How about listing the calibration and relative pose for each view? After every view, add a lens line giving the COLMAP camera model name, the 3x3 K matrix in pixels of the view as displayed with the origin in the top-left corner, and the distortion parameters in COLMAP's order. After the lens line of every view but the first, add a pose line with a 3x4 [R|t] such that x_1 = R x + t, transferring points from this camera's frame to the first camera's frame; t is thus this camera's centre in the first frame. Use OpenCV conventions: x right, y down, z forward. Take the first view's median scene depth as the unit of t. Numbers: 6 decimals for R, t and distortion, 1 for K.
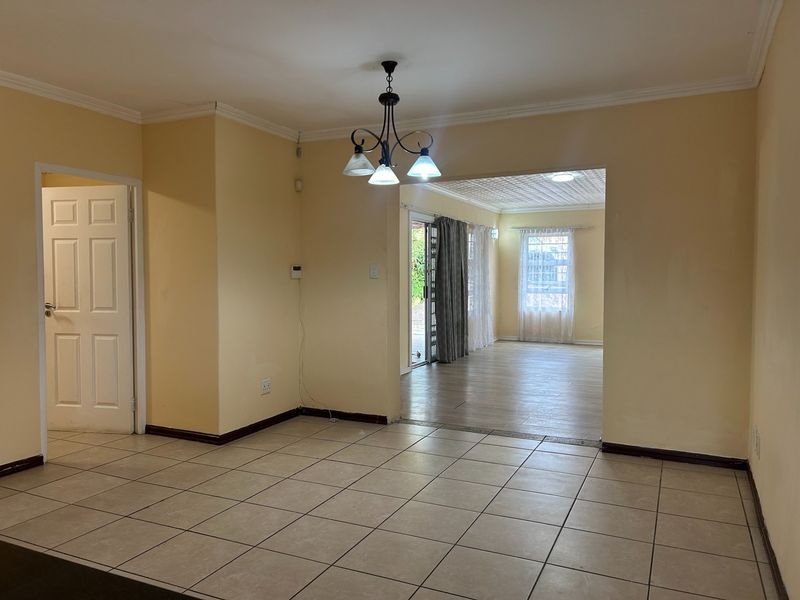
lens RADIAL K [[607.8, 0, 400.0], [0, 607.8, 300.0], [0, 0, 1]] dist [0.073287, -0.056584]
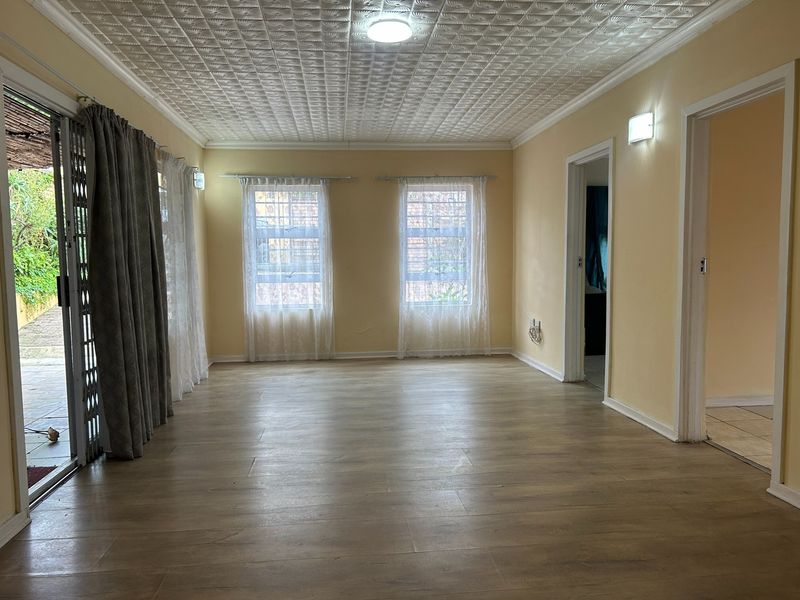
lens RADIAL K [[607.8, 0, 398.3], [0, 607.8, 304.8], [0, 0, 1]] dist [0.073287, -0.056584]
pose [[0.860588, -0.048842, 0.506955, 0.023141], [0.032098, 0.998614, 0.041722, -0.012948], [-0.508290, -0.019633, 0.860962, 0.495702]]
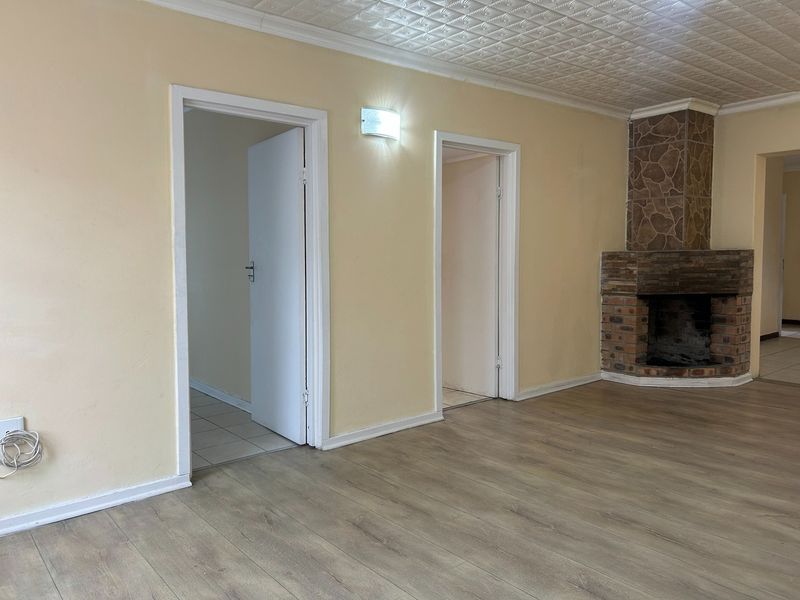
lens RADIAL K [[607.8, 0, 397.7], [0, 607.8, 299.3], [0, 0, 1]] dist [0.073287, -0.056584]
pose [[-0.909139, -0.017893, 0.416108, 0.224424], [0.027121, 0.994413, 0.102015, -0.038885], [-0.415608, 0.104031, -0.903575, 1.179702]]
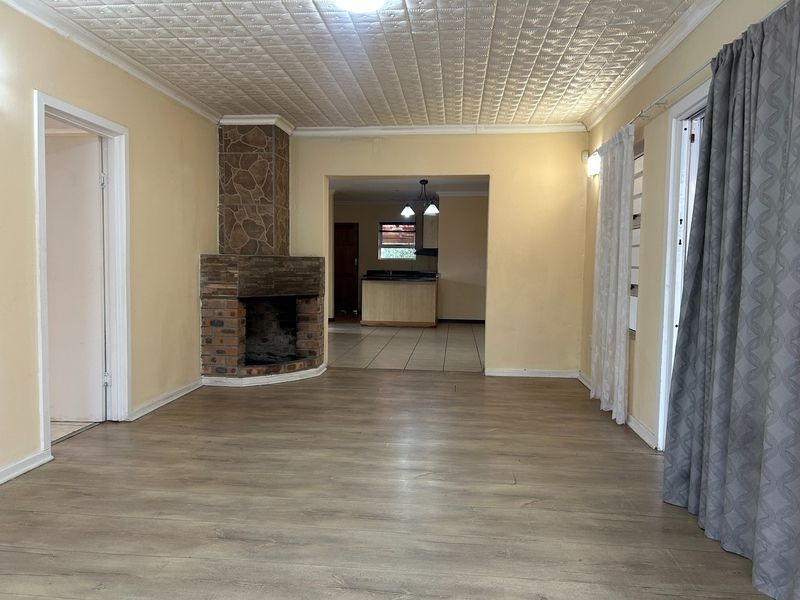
lens RADIAL K [[607.8, 0, 395.2], [0, 607.8, 298.9], [0, 0, 1]] dist [0.073287, -0.056584]
pose [[-0.943623, 0.009288, -0.330891, 0.312965], [-0.022353, 0.995537, 0.091689, -0.033813], [0.330265, 0.093917, -0.939204, 1.163496]]
